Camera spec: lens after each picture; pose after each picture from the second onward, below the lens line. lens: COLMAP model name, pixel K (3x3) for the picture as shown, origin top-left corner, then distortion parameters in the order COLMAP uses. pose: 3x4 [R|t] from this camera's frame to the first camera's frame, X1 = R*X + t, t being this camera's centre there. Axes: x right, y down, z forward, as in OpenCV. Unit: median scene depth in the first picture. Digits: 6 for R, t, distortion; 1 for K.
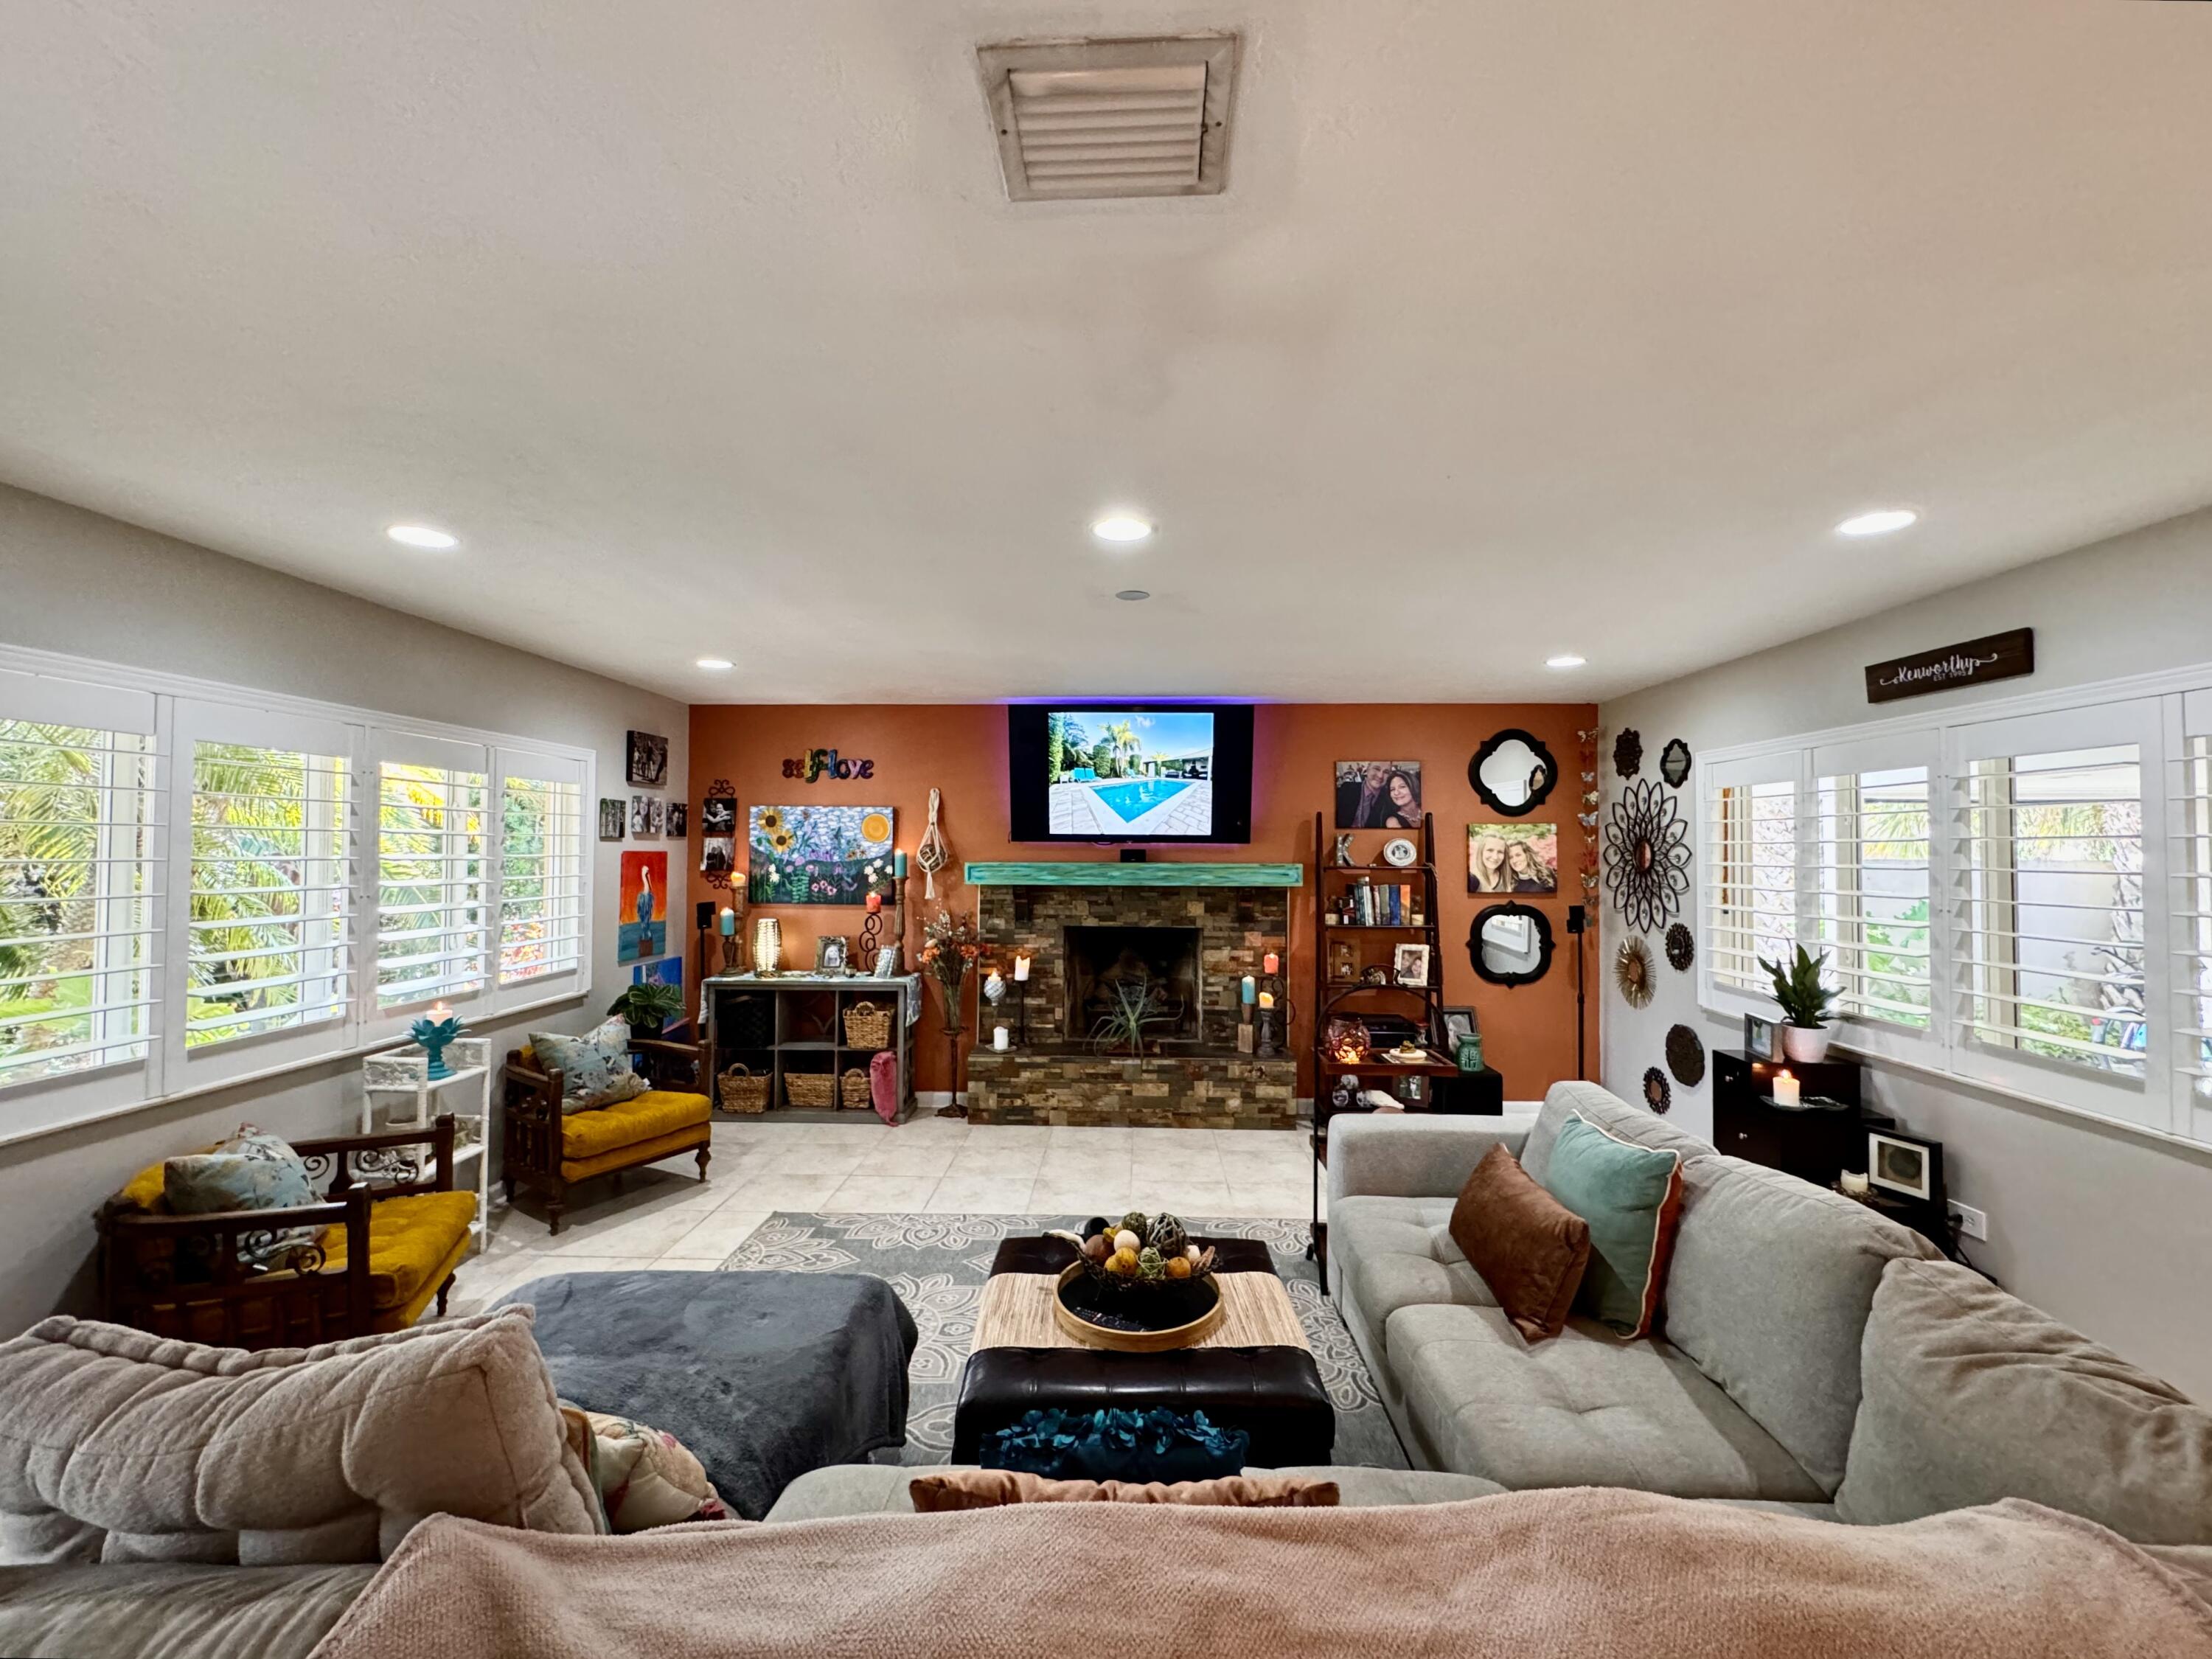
lens RADIAL K [[894.9, 0, 1106.0], [0, 894.9, 829.5], [0, 0, 1]] dist [-0.002831, -0.000060]
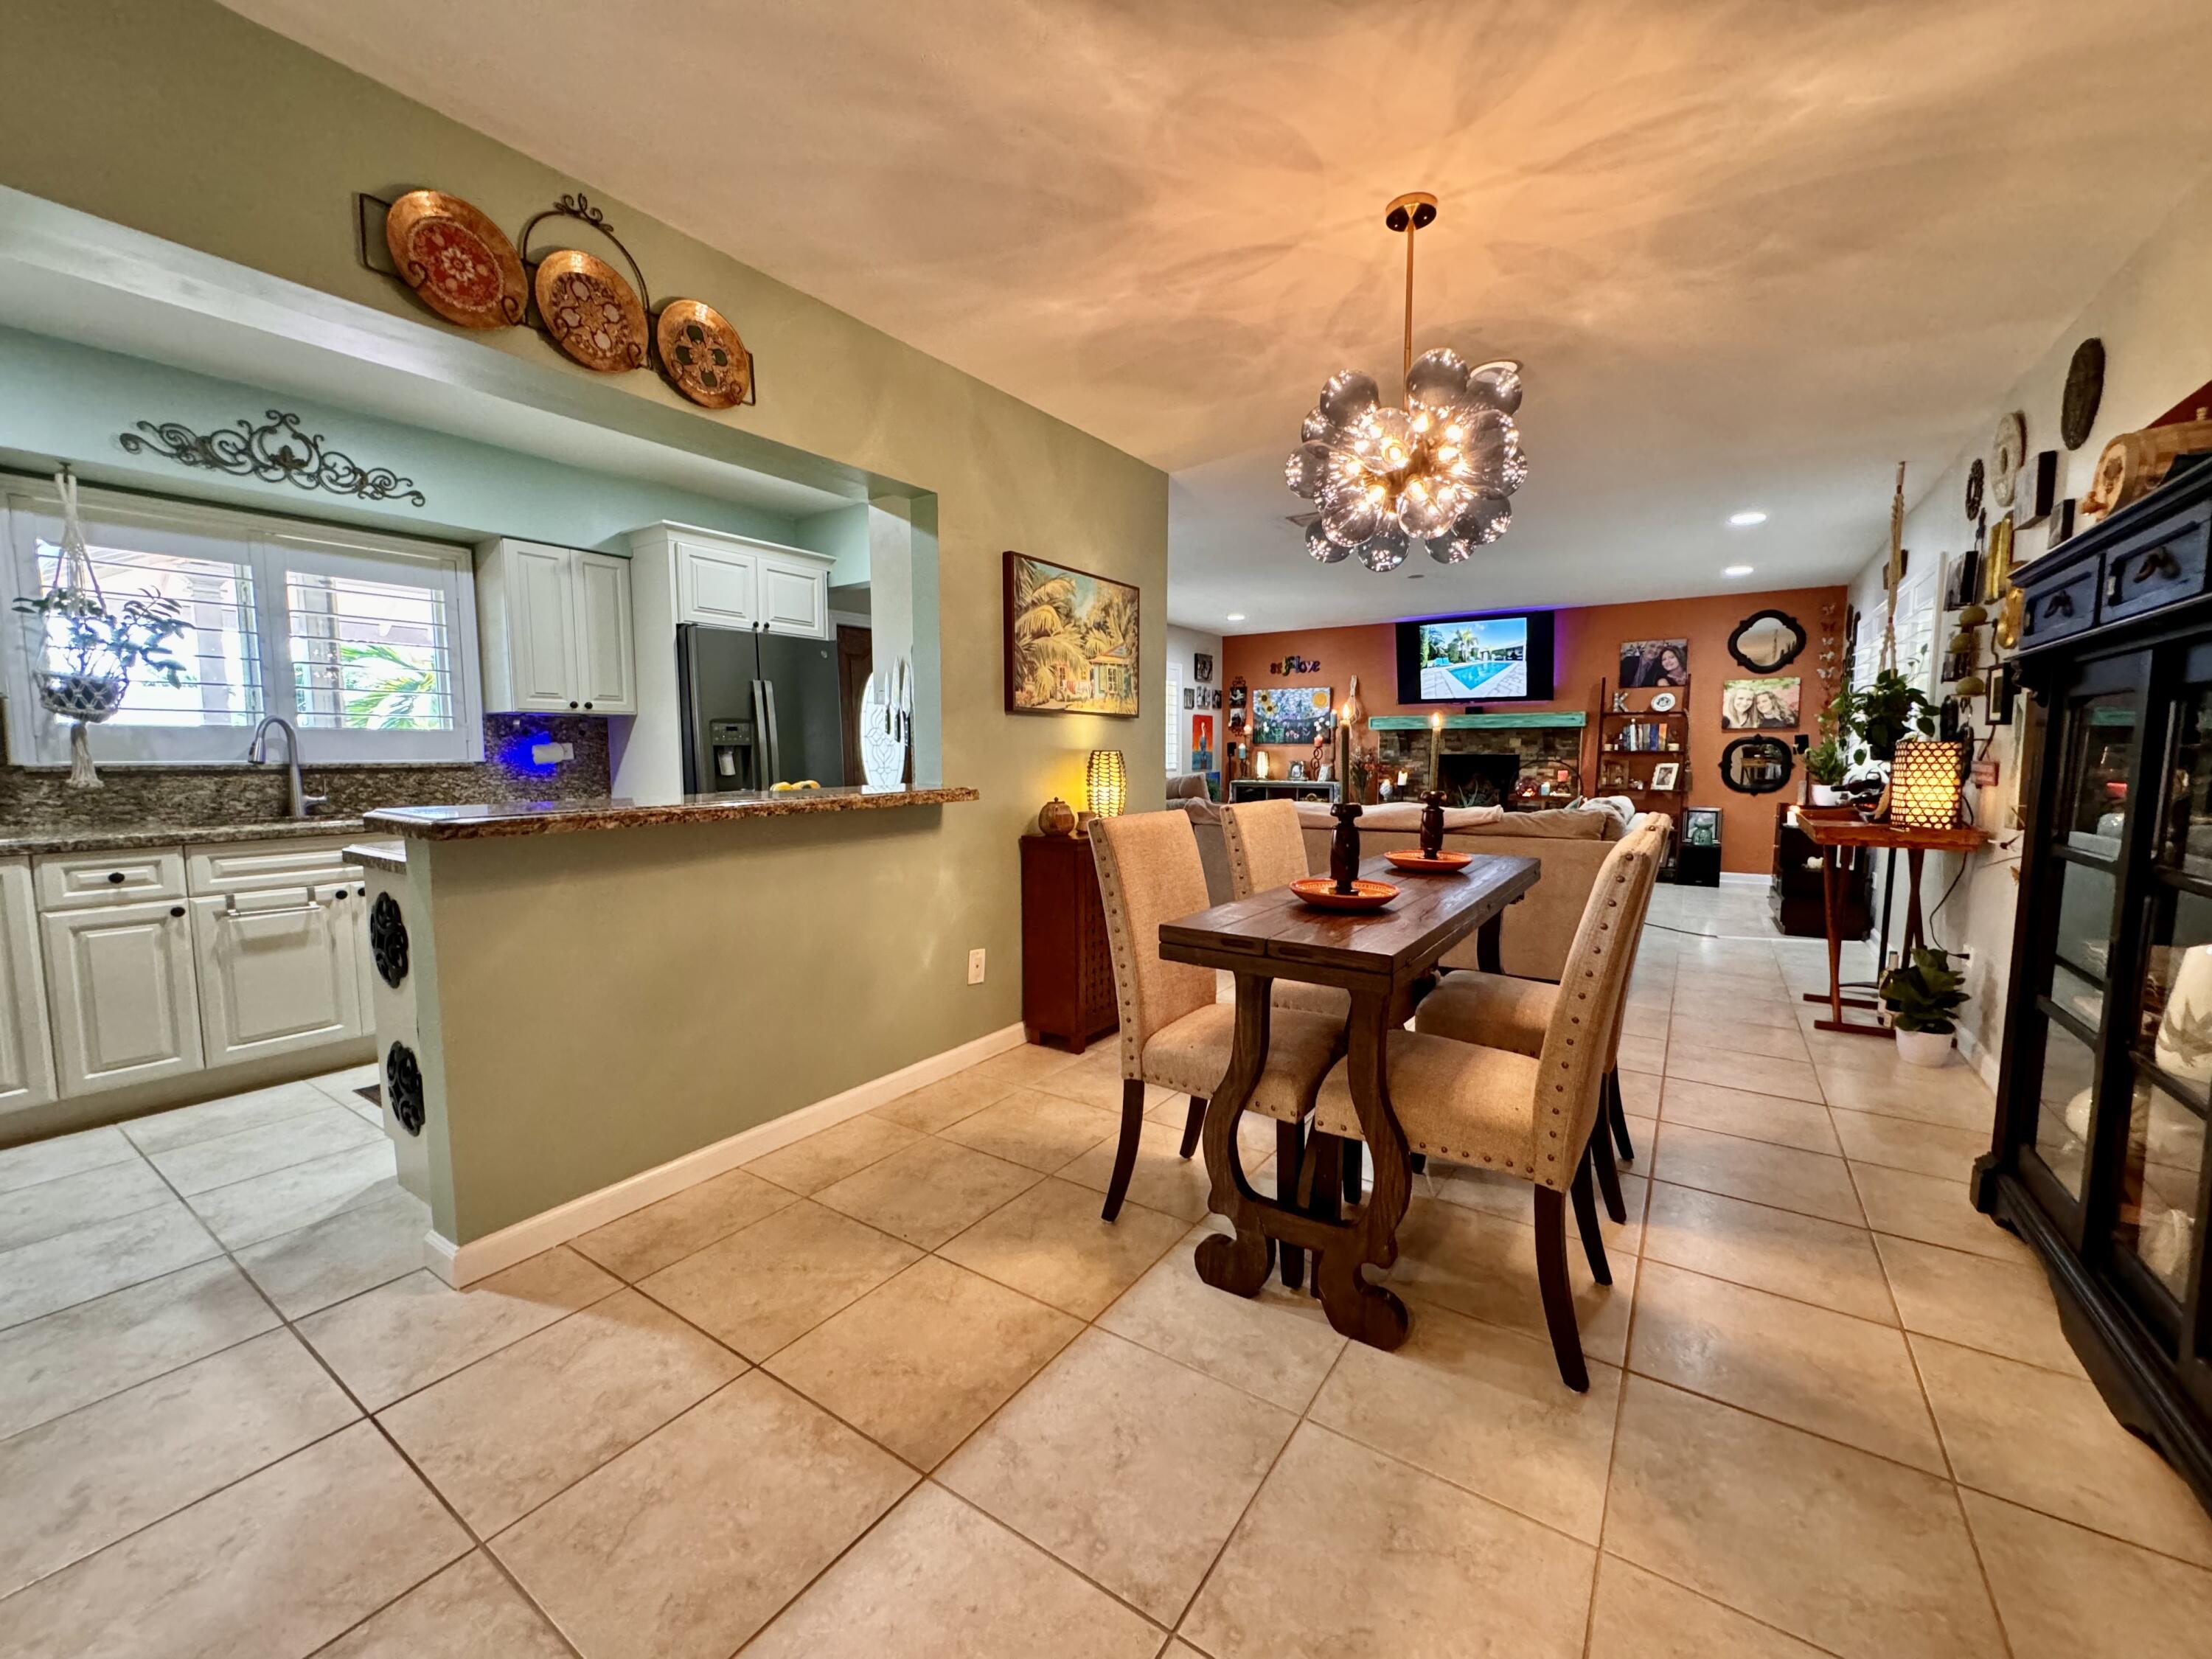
lens RADIAL K [[880.5, 0, 1104.4], [0, 880.5, 828.1], [0, 0, 1]] dist [-0.001963, 0.000153]
pose [[0.848314, 0.038623, -0.528084, 0.318885], [0.020249, 0.994240, 0.105245, 0.060812], [0.529107, -0.099974, 0.842645, -0.739622]]
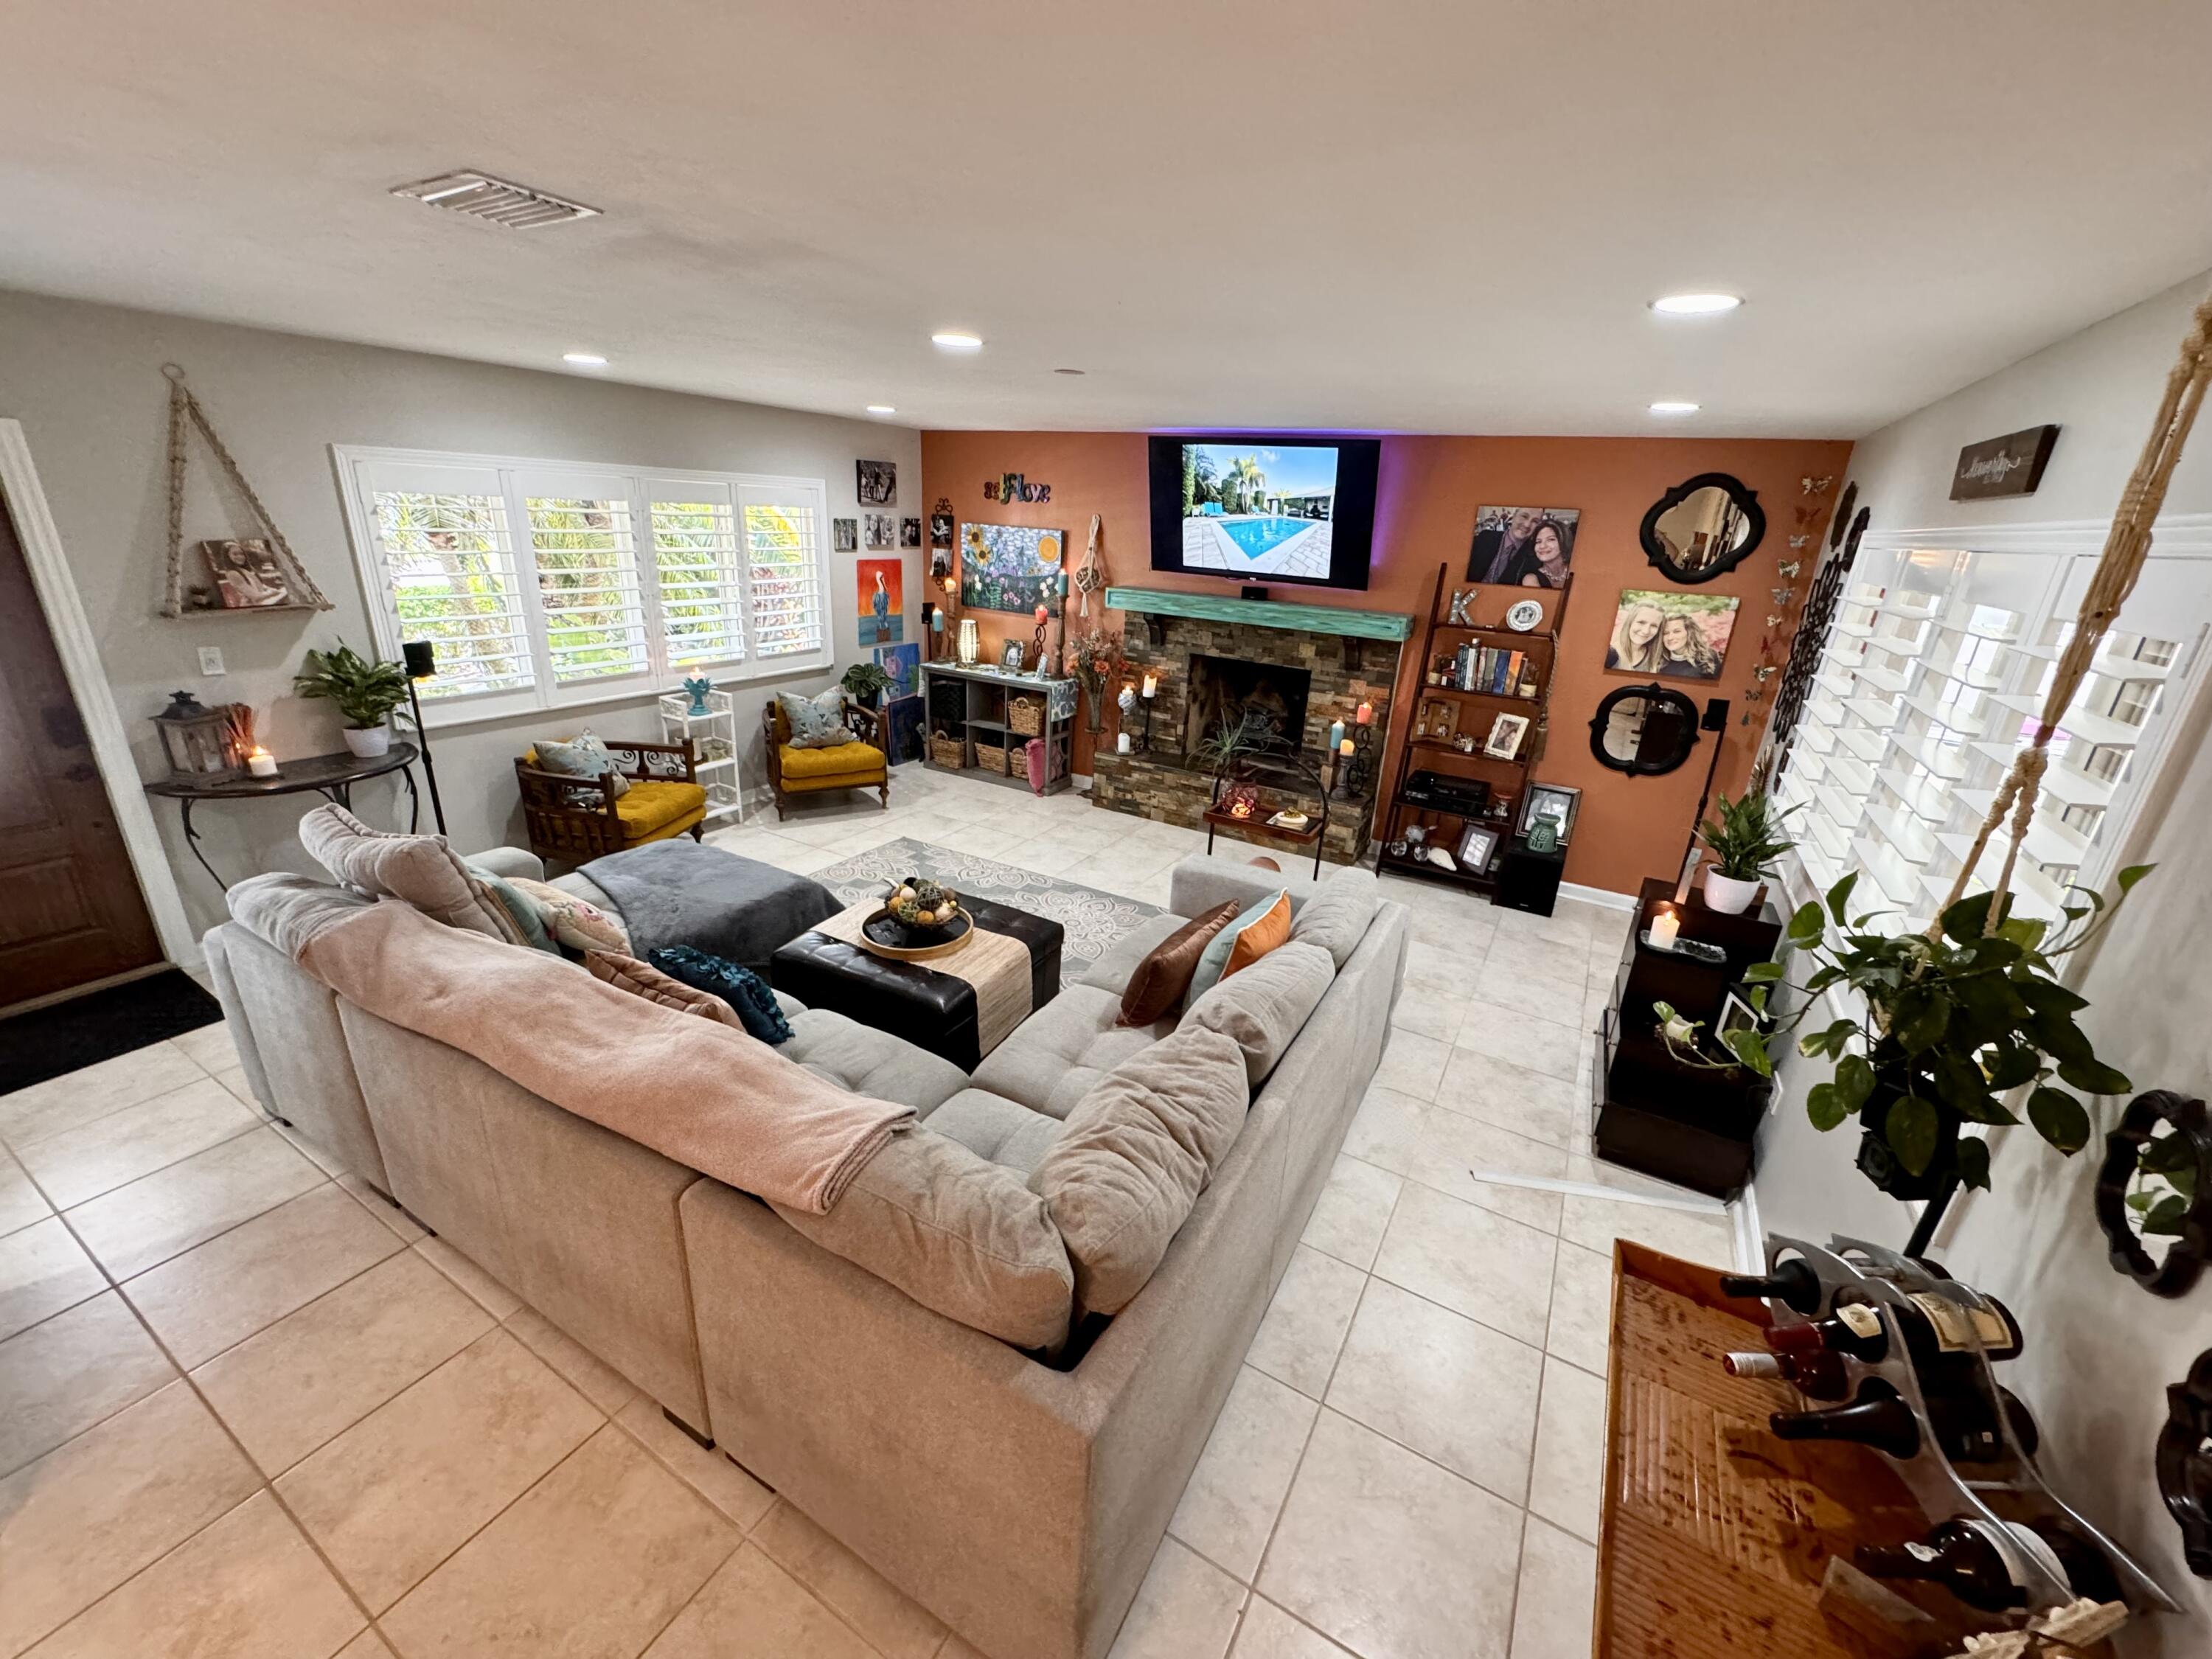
lens RADIAL K [[884.0, 0, 1105.1], [0, 884.0, 828.0], [0, 0, 1]] dist [-0.001249, 0.000216]
pose [[0.882575, 0.198317, -0.426300, 0.376402], [-0.038137, 0.933899, 0.355498, -0.075966], [0.468622, -0.297496, 0.831799, -0.021393]]
